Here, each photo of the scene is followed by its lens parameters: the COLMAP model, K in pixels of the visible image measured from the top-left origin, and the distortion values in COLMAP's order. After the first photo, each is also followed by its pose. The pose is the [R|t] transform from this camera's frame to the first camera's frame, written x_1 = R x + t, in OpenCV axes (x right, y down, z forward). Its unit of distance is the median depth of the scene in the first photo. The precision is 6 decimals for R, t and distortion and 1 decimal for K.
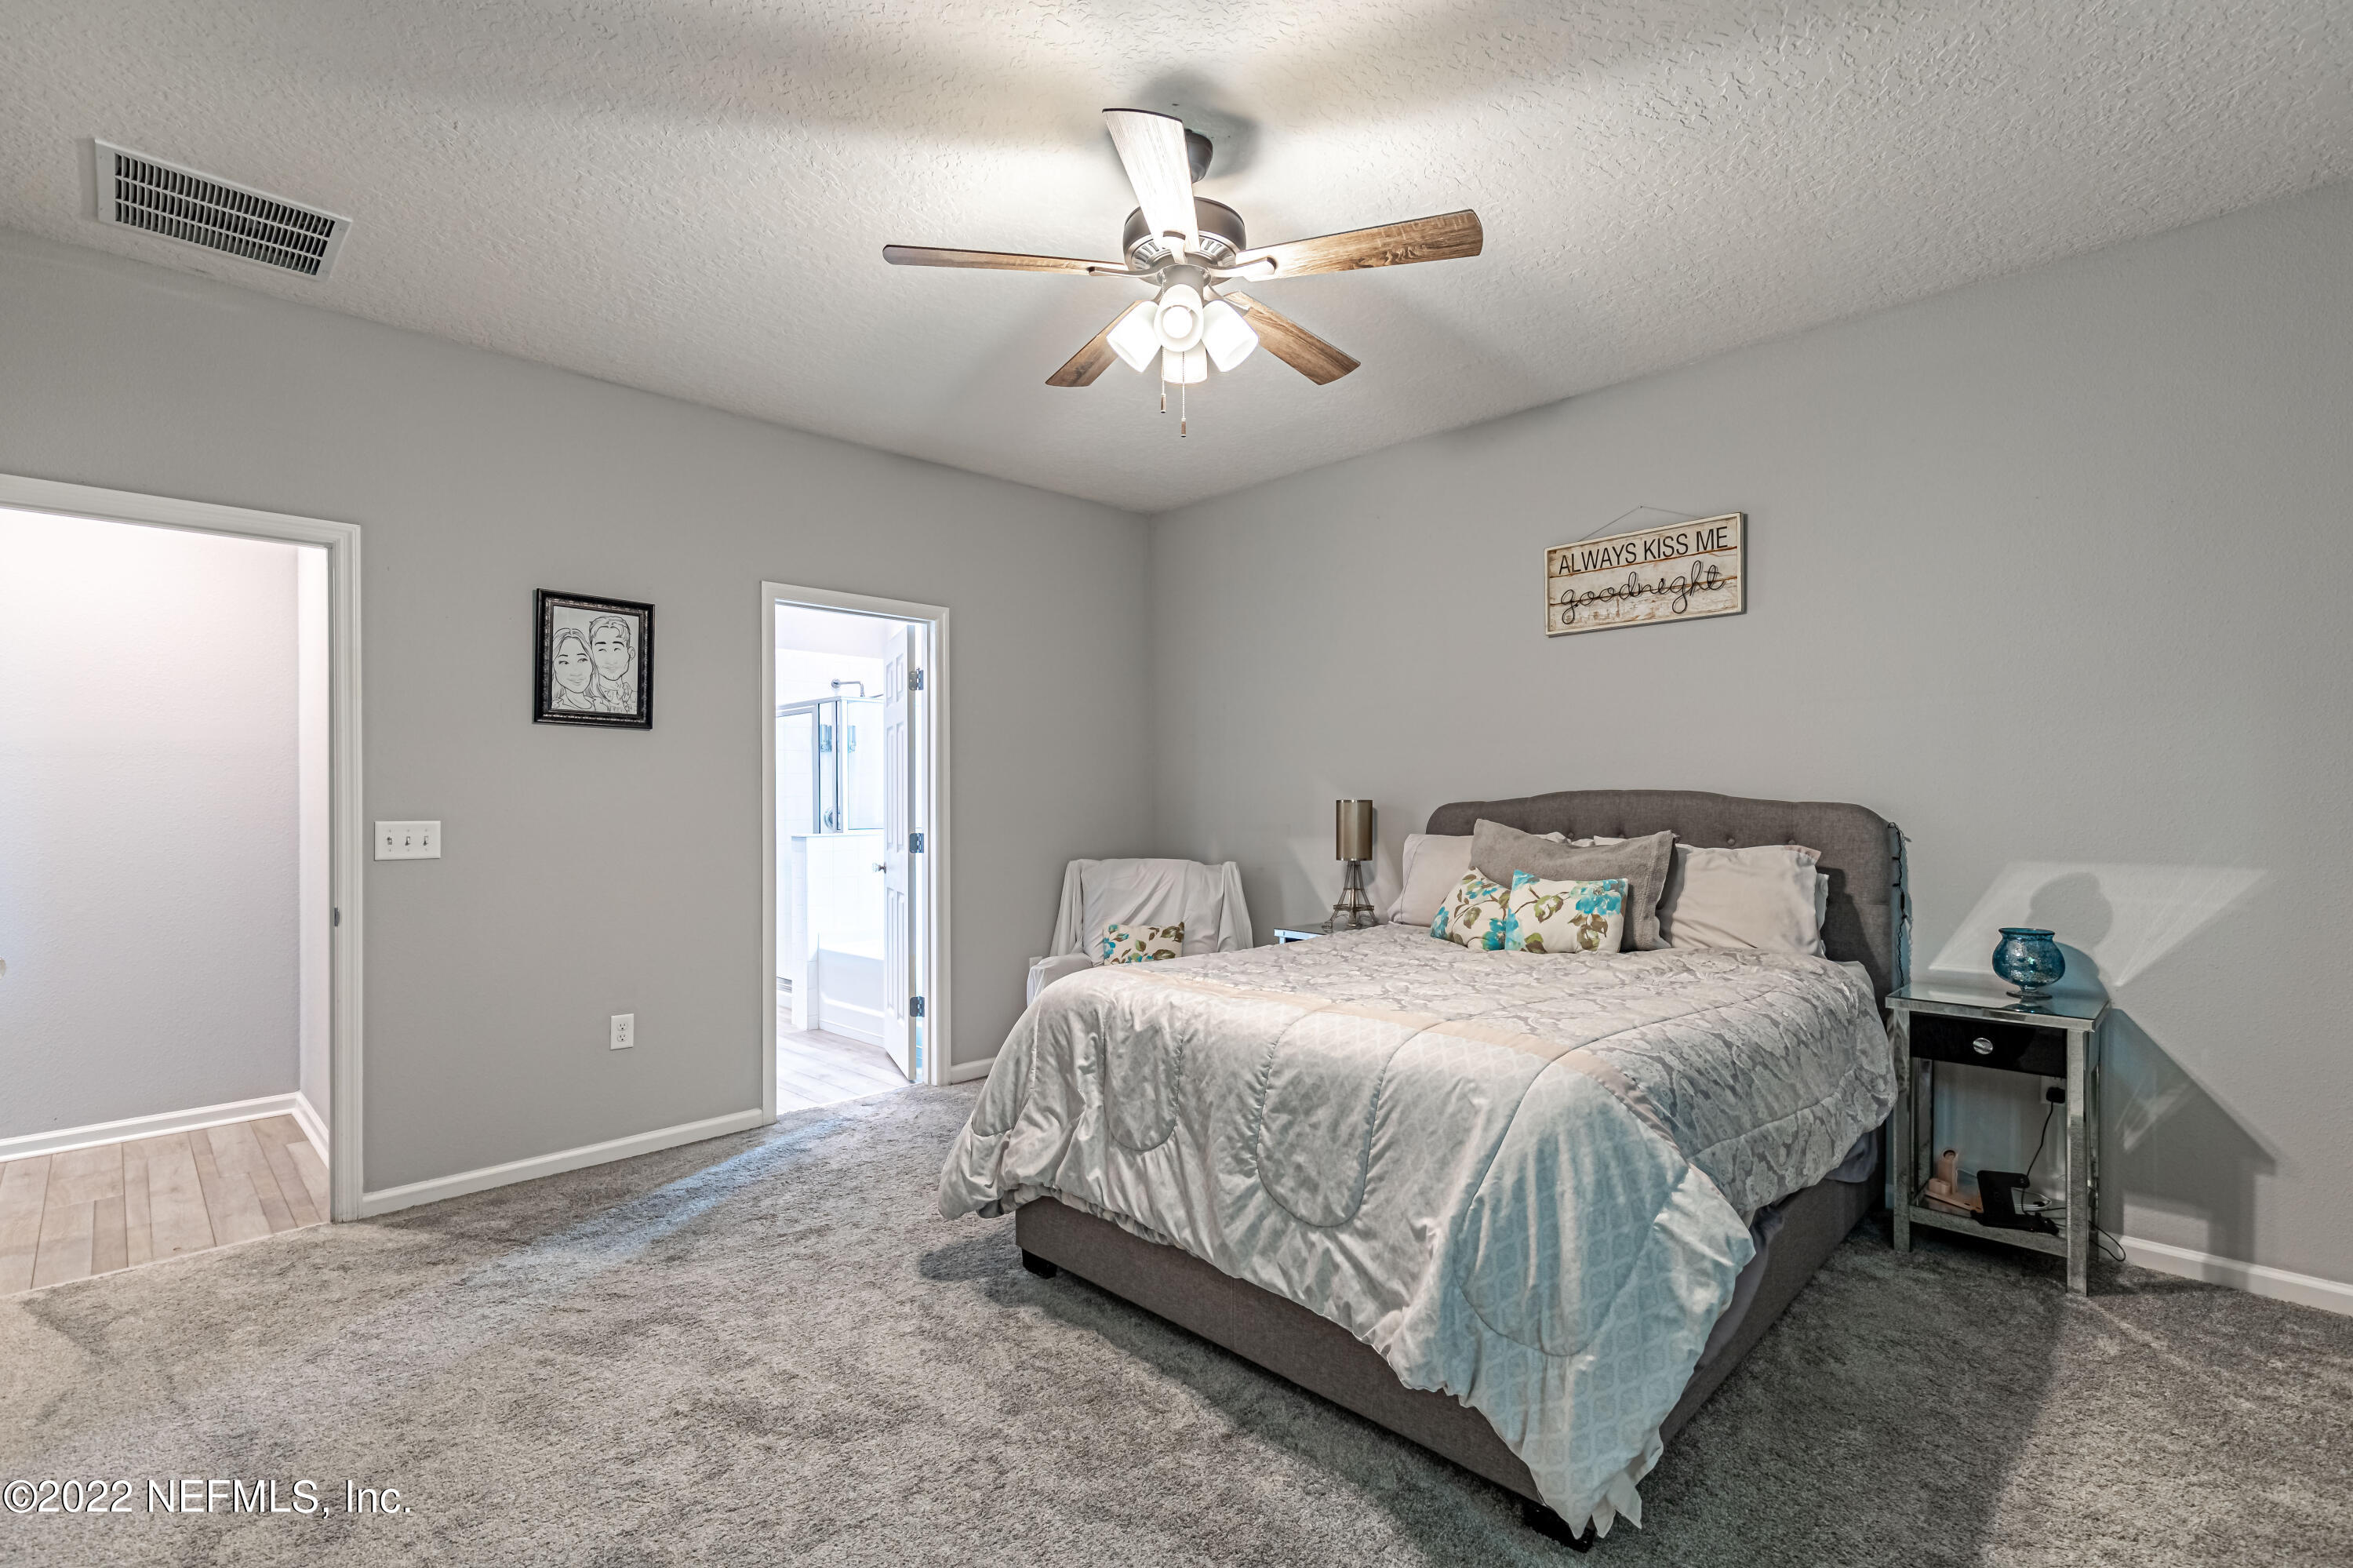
lens RADIAL K [[1058.1, 0, 1182.9], [0, 1058.1, 798.7], [0, 0, 1]] dist [0.001015, -0.000018]
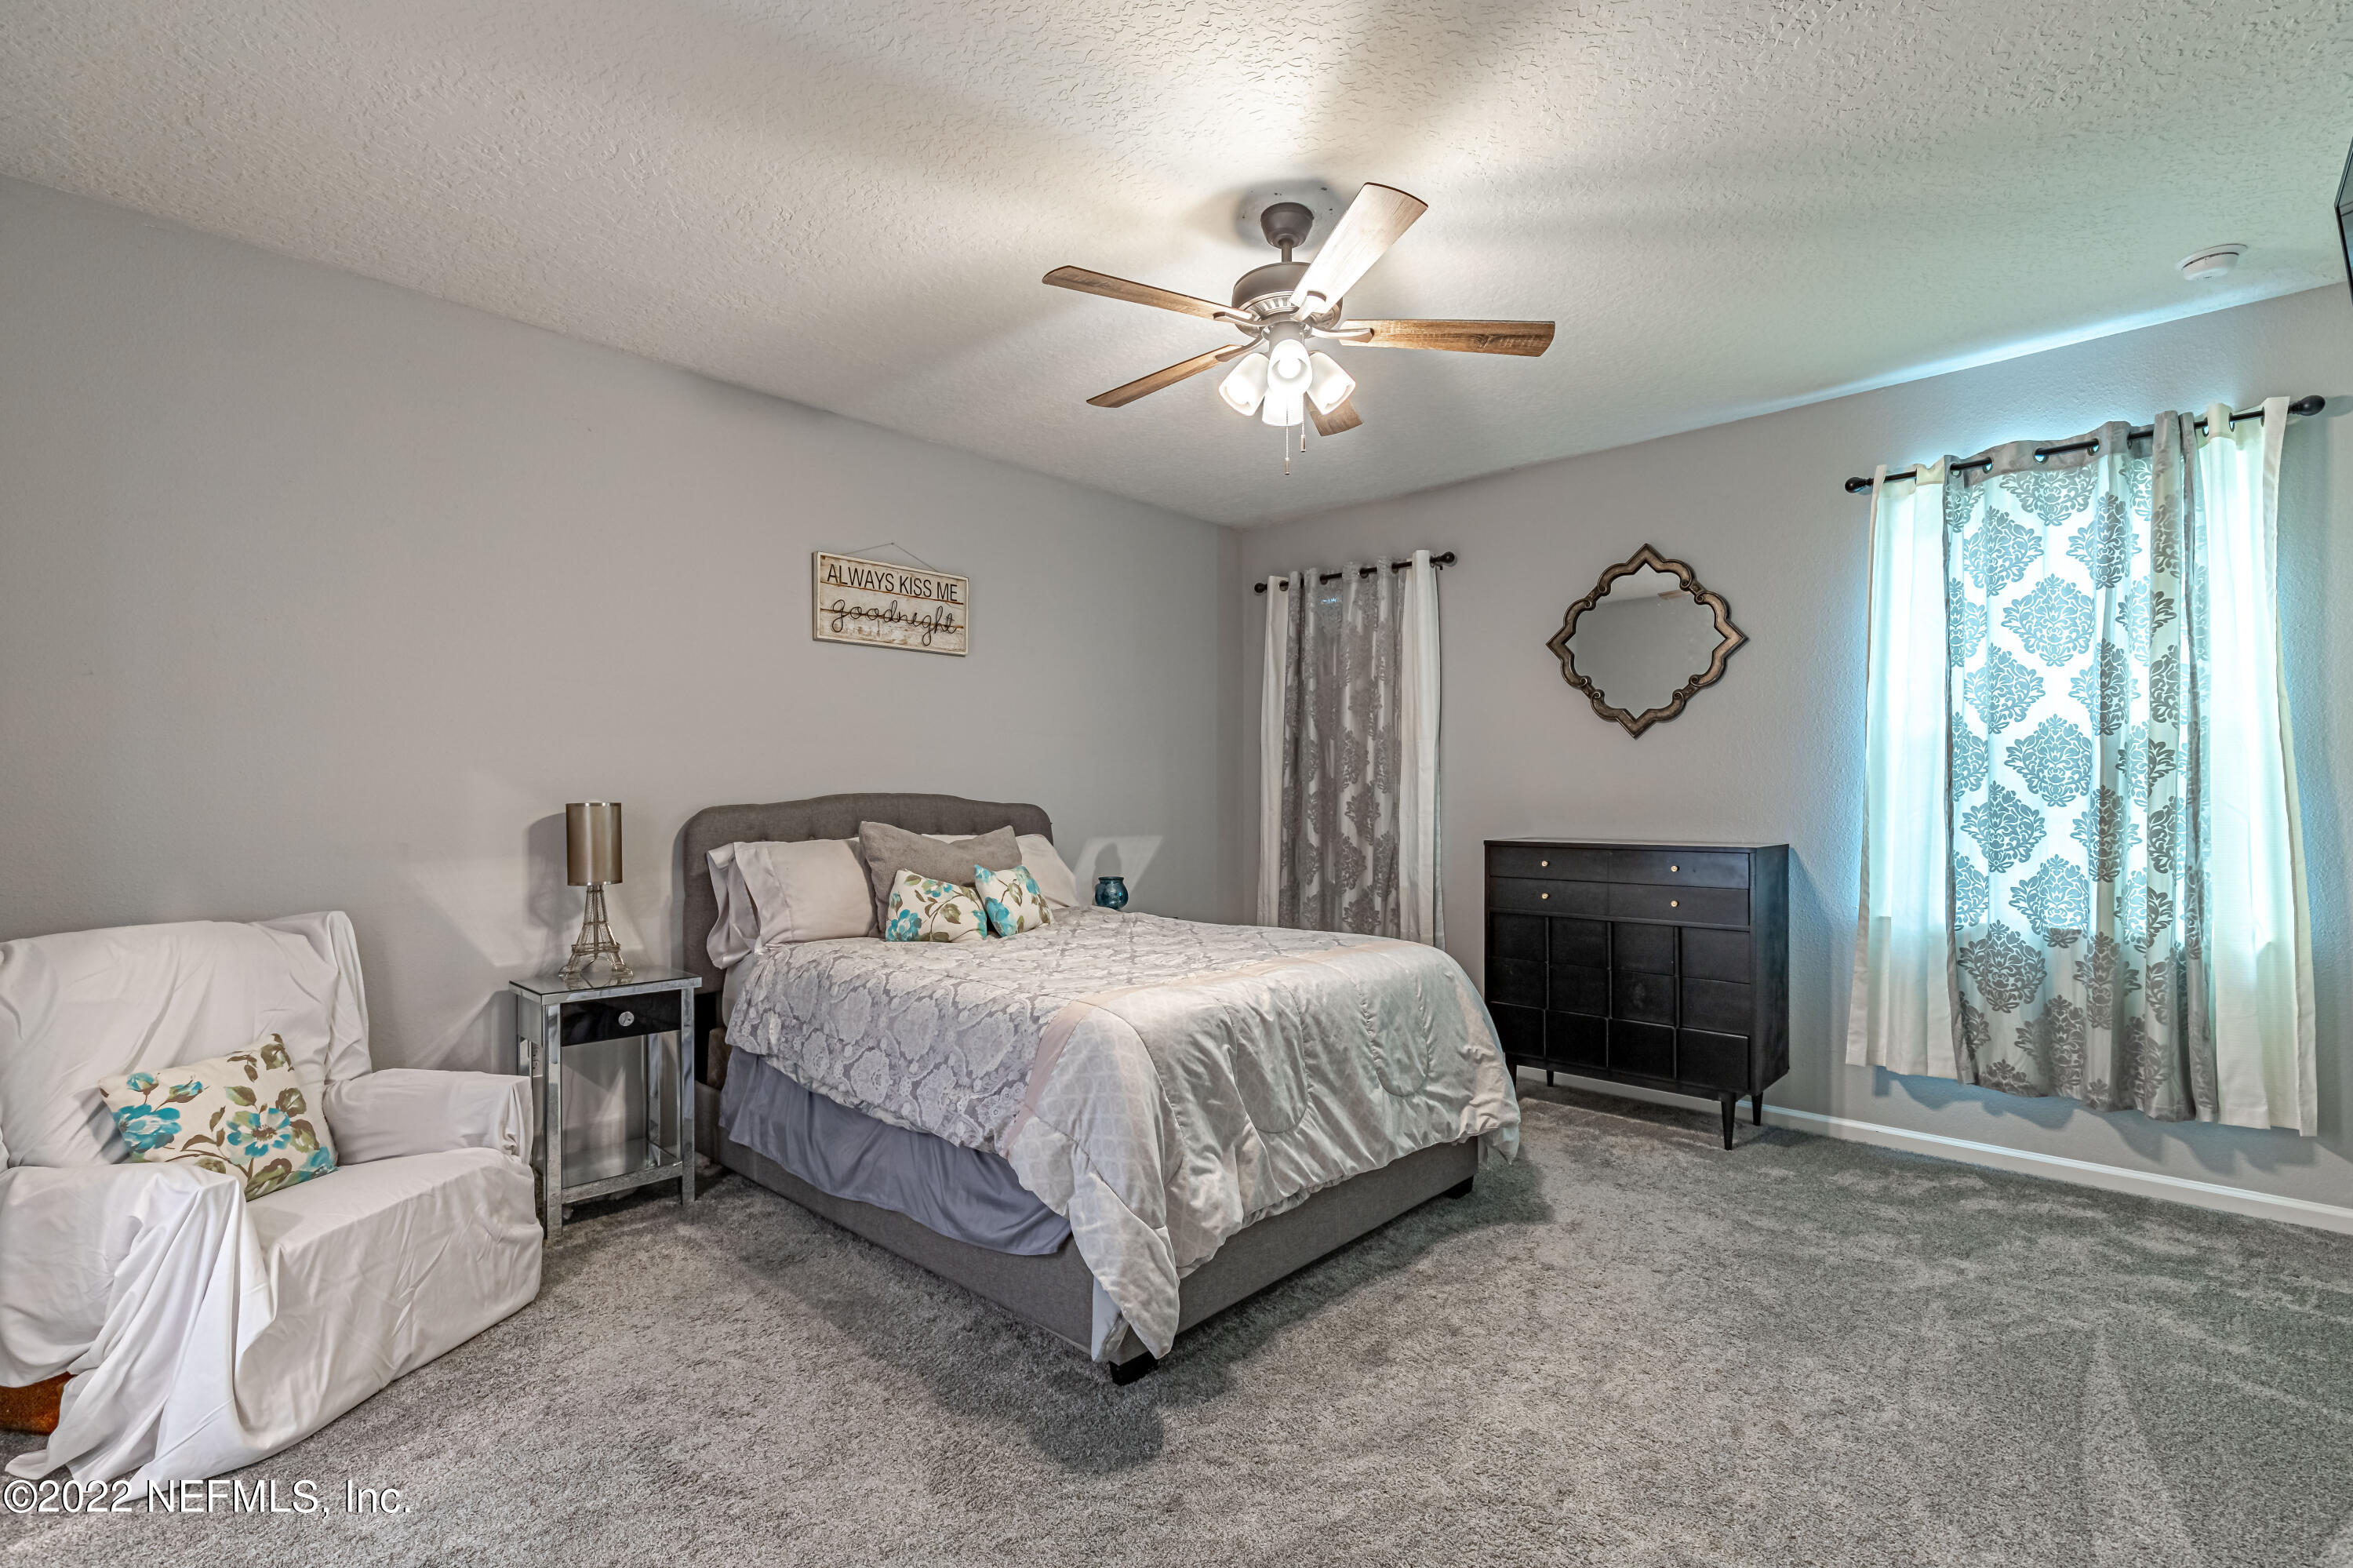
lens RADIAL K [[1058.1, 0, 1182.5], [0, 1058.1, 789.0], [0, 0, 1]] dist [0.001015, -0.000018]
pose [[-0.029763, 0.014232, 0.999456, -0.731895], [0.003553, 0.999894, -0.014132, 0.003856], [-0.999551, 0.003130, -0.029810, 0.752842]]
